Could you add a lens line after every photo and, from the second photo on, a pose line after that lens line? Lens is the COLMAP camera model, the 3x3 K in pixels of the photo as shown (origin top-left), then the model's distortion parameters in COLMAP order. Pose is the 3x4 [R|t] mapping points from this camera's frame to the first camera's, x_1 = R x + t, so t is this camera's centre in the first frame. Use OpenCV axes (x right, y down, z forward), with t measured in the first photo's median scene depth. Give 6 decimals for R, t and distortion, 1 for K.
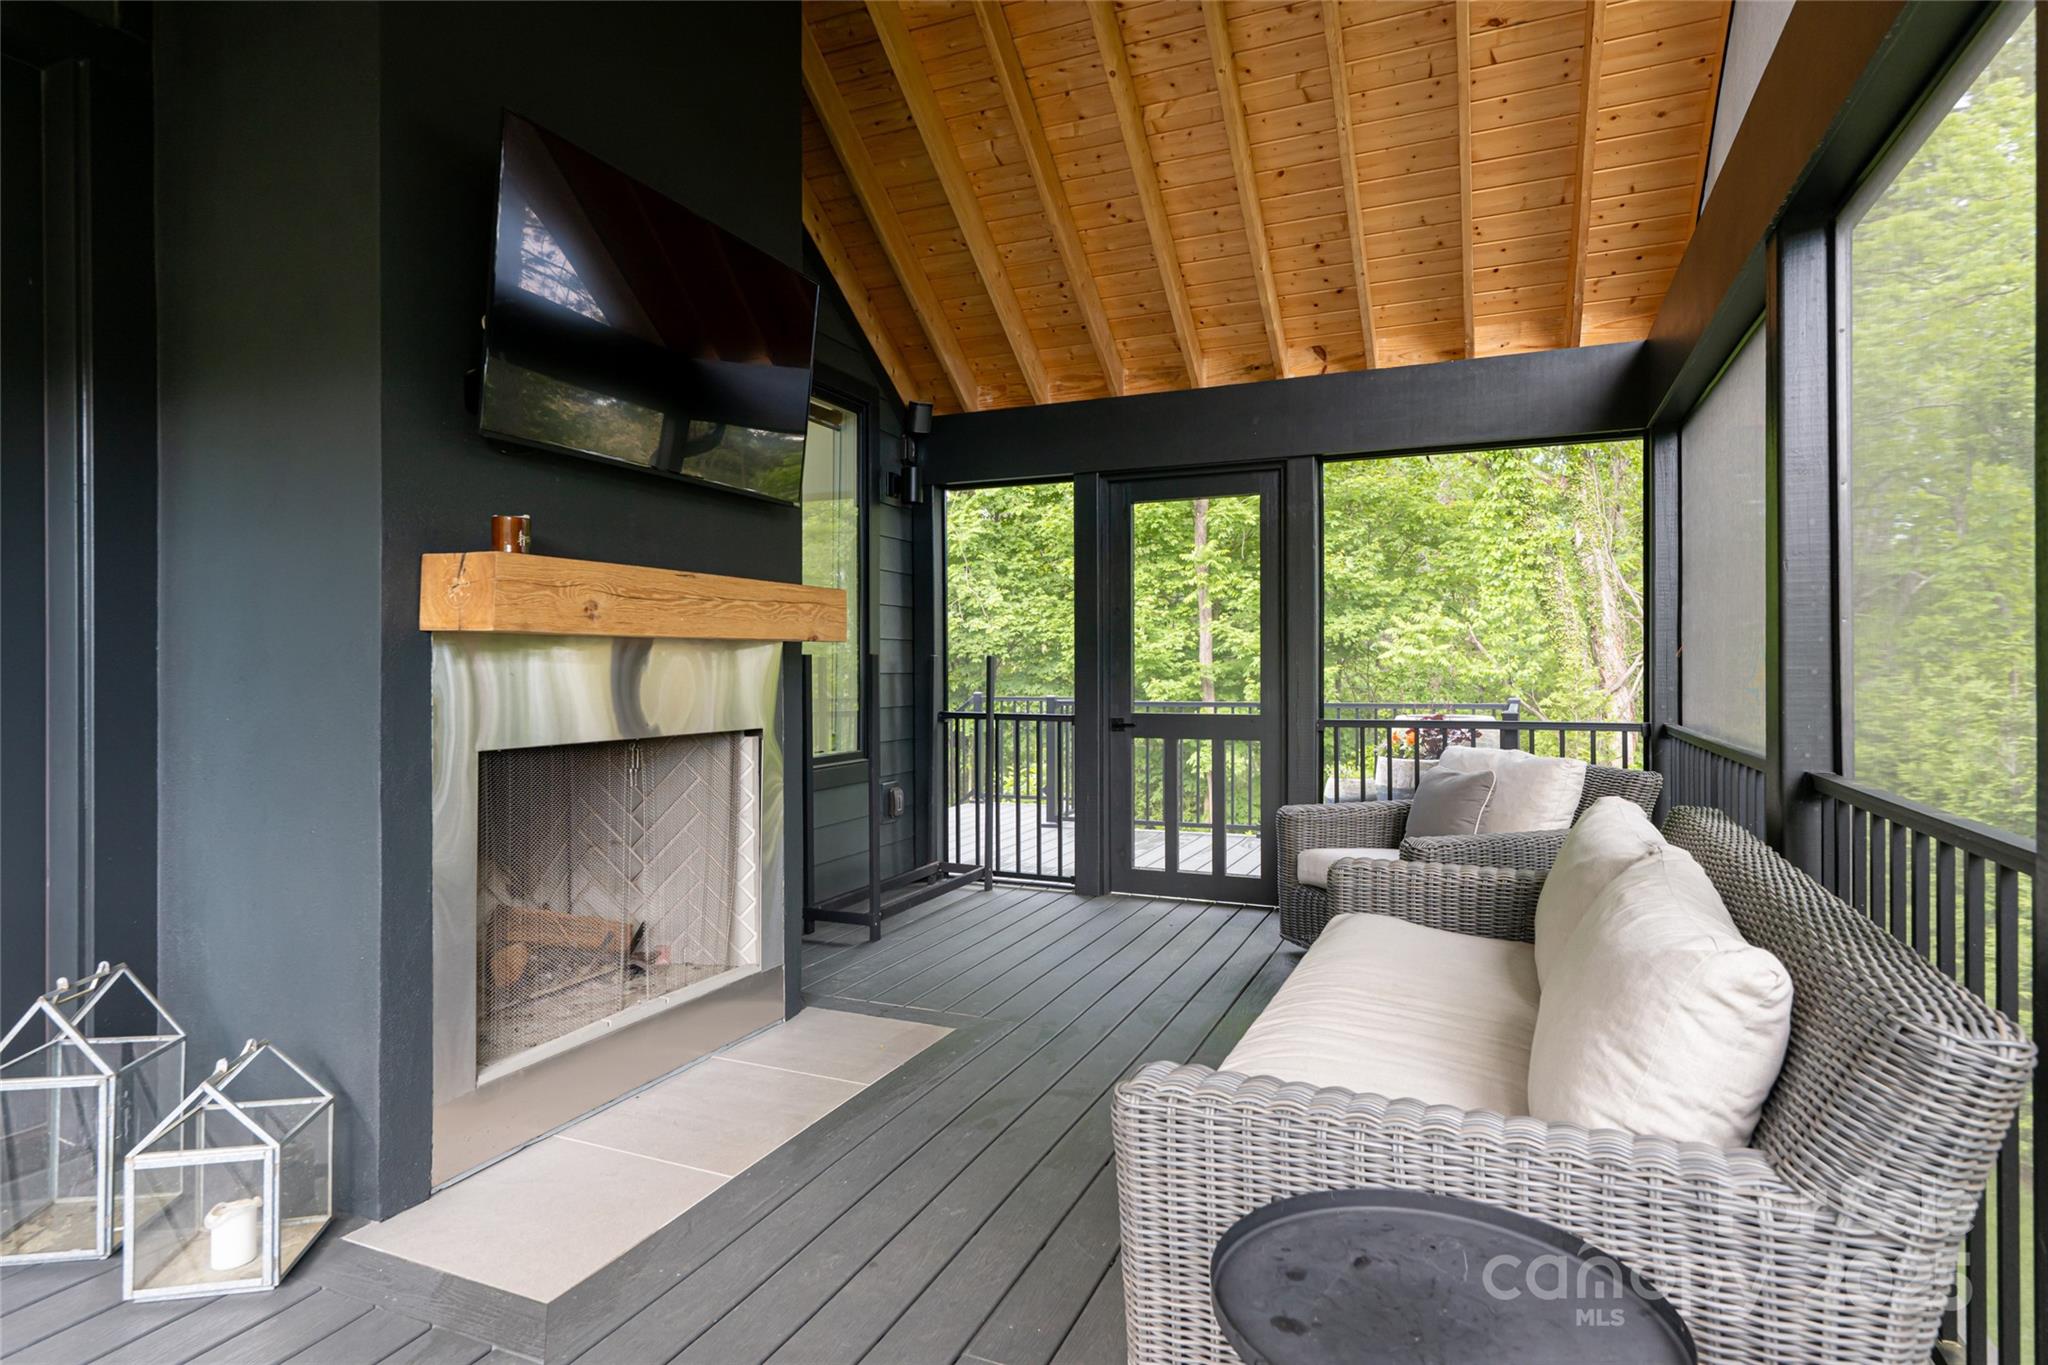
lens RADIAL K [[1085.1, 0, 987.5], [0, 1085.1, 676.0], [0, 0, 1]] dist [0.005190, 0.001066]
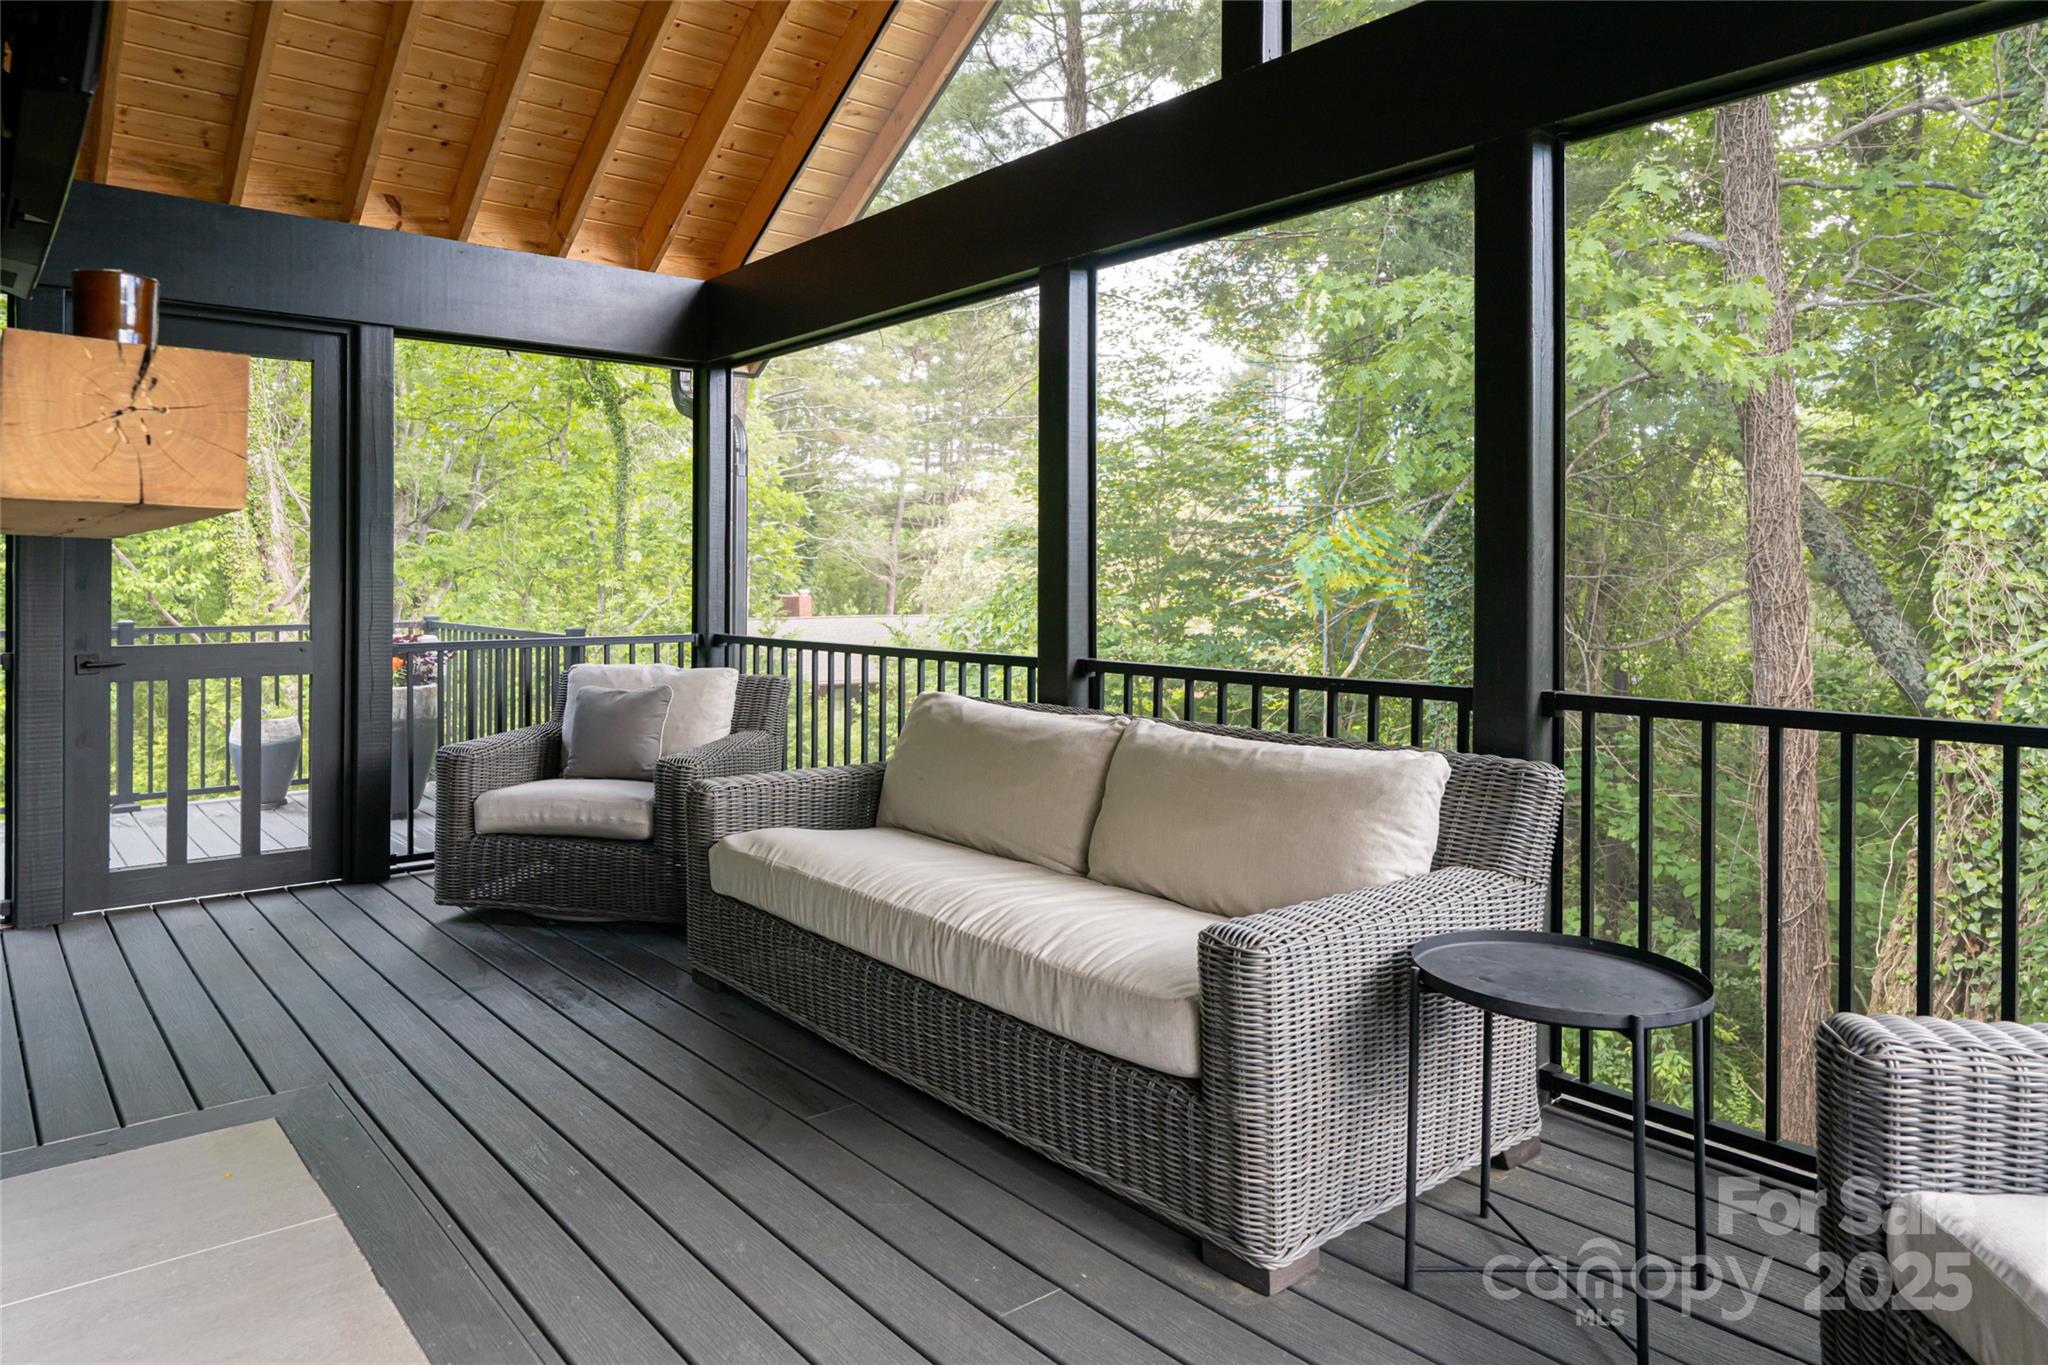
lens RADIAL K [[1273.6, 0, 860.8], [0, 1273.6, 591.1], [0, 0, 1]] dist [0.042838, 0.000291]
pose [[0.500634, -0.001818, 0.865657, -0.484690], [0.001216, 0.999998, 0.001397, -0.001094], [-0.865658, 0.000353, 0.500636, 0.253931]]
